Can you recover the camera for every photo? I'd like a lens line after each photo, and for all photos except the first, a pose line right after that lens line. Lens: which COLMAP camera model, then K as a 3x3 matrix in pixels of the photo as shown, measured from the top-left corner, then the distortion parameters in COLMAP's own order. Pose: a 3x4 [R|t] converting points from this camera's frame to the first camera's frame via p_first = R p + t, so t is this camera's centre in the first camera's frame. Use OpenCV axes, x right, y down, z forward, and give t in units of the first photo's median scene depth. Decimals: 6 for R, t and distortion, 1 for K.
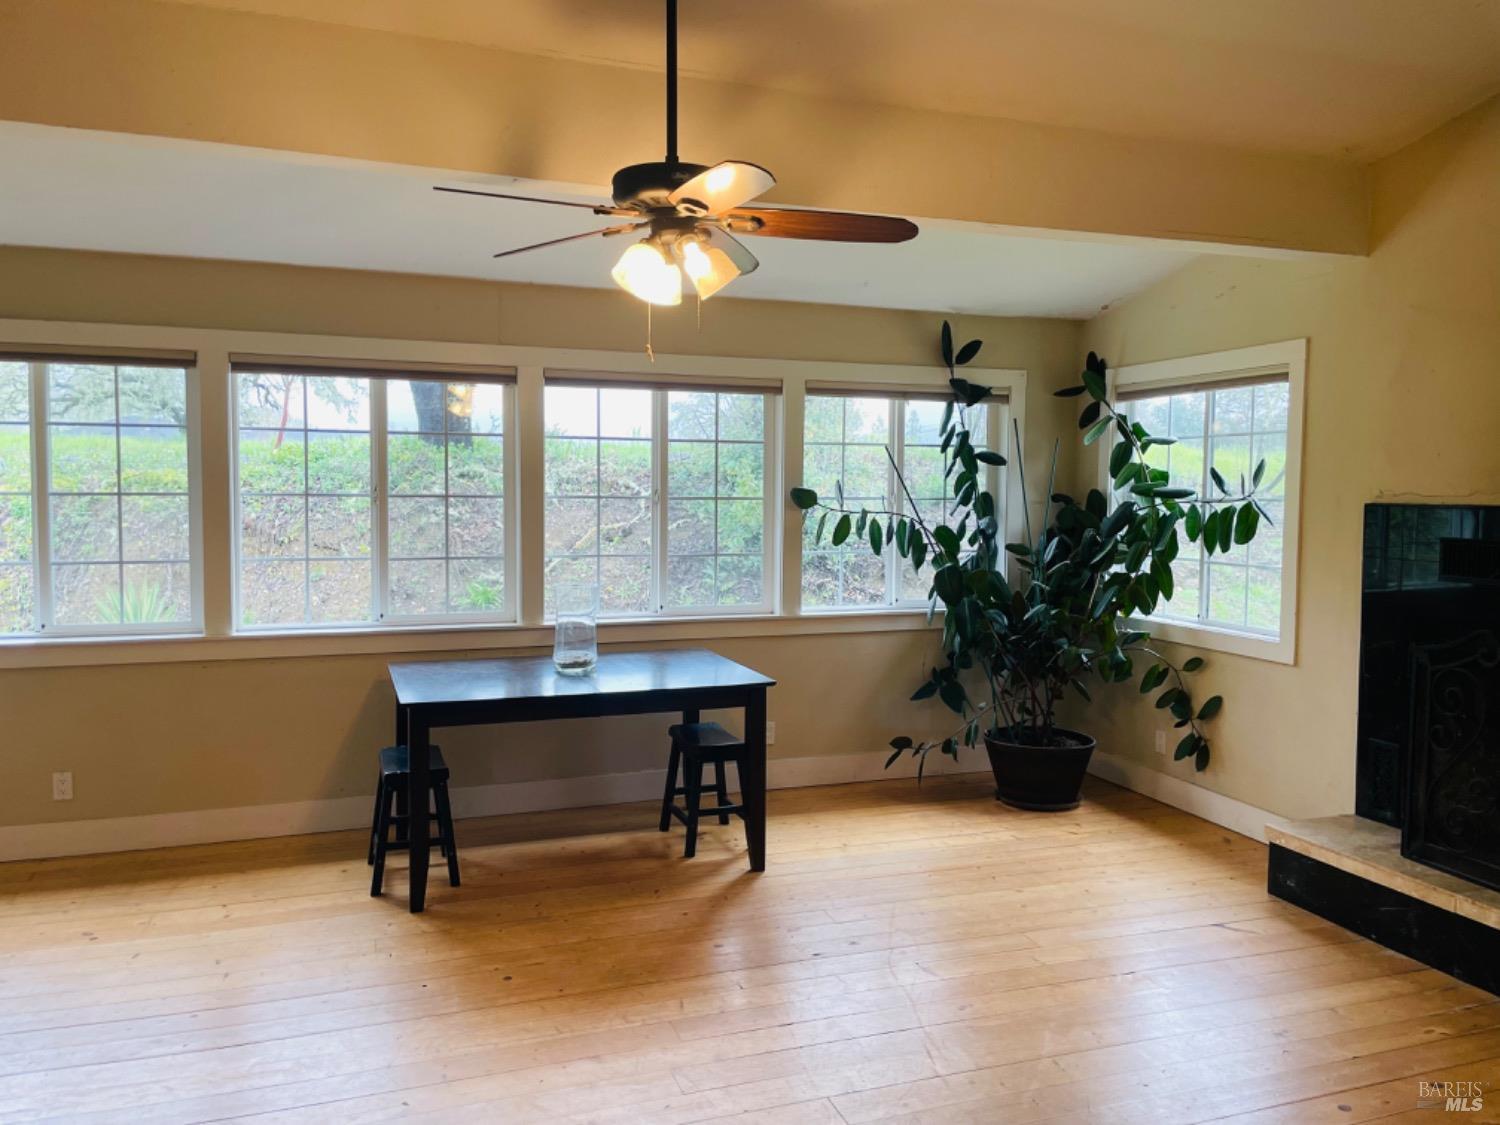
lens RADIAL K [[1143.0, 0, 759.6], [0, 1143.0, 550.3], [0, 0, 1]] dist [0.070208, -0.062211]
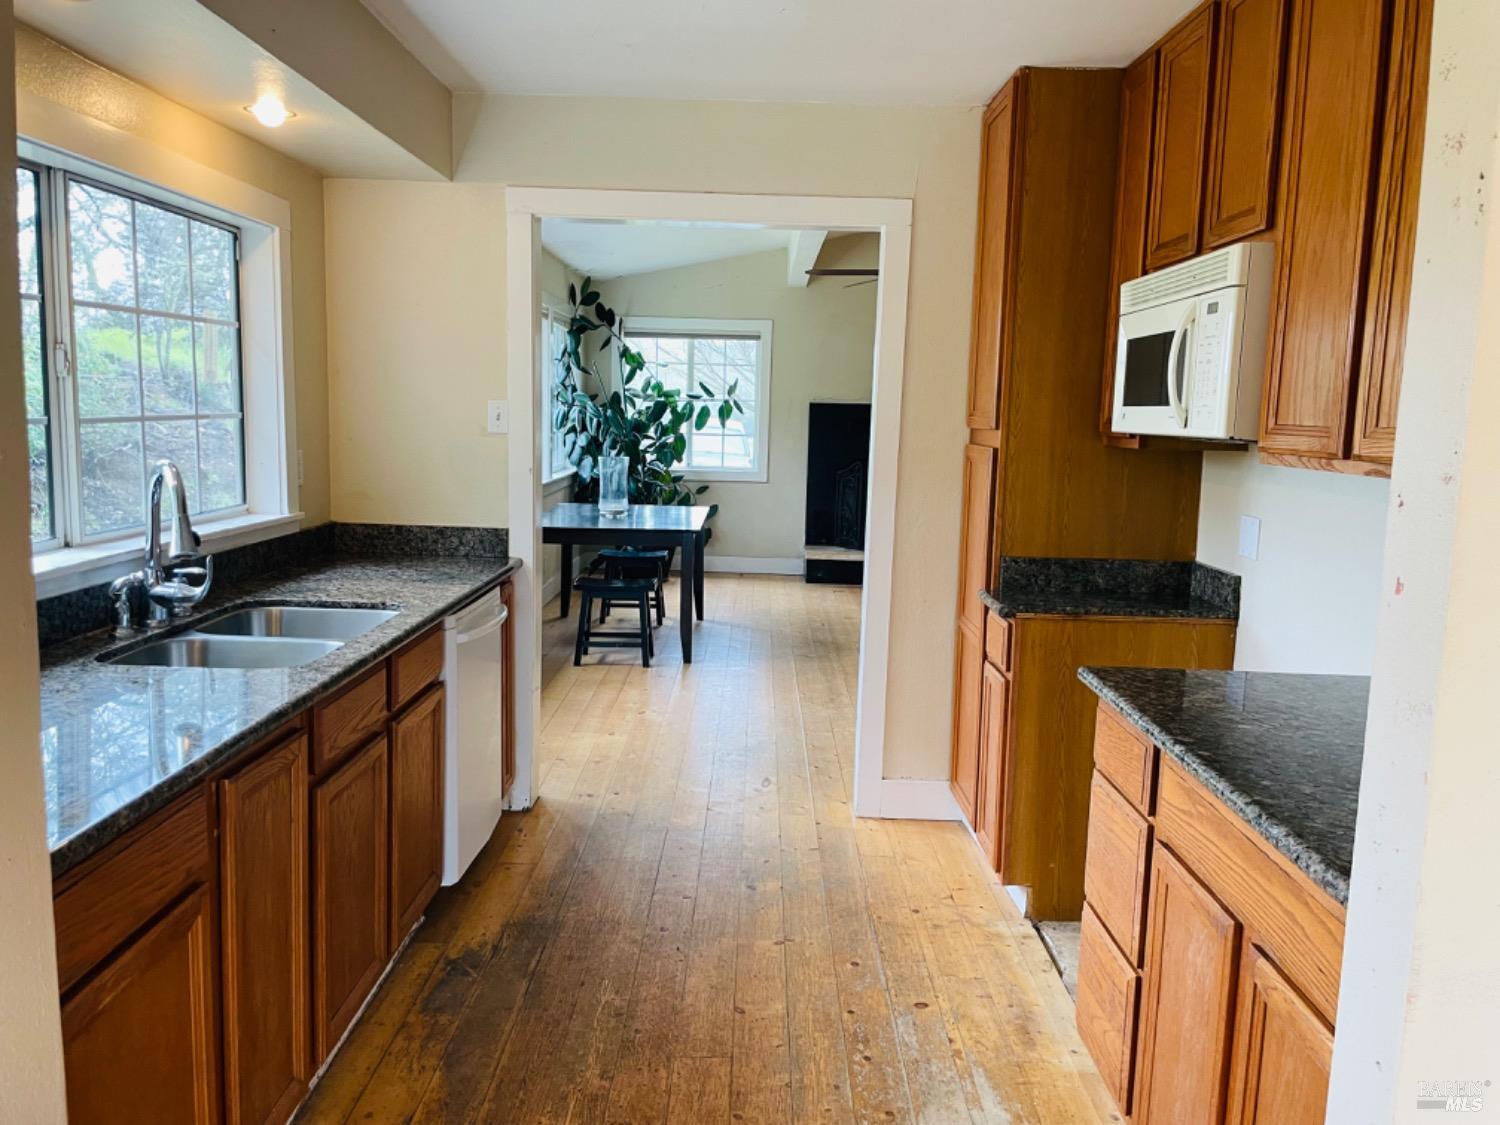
lens RADIAL K [[1143.0, 0, 749.8], [0, 1143.0, 556.9], [0, 0, 1]] dist [0.070208, -0.062211]
pose [[0.347700, -0.125241, 0.929204, -1.372060], [0.029692, 0.992012, 0.122597, -0.017377], [-0.937136, -0.015037, 0.348641, 0.302892]]
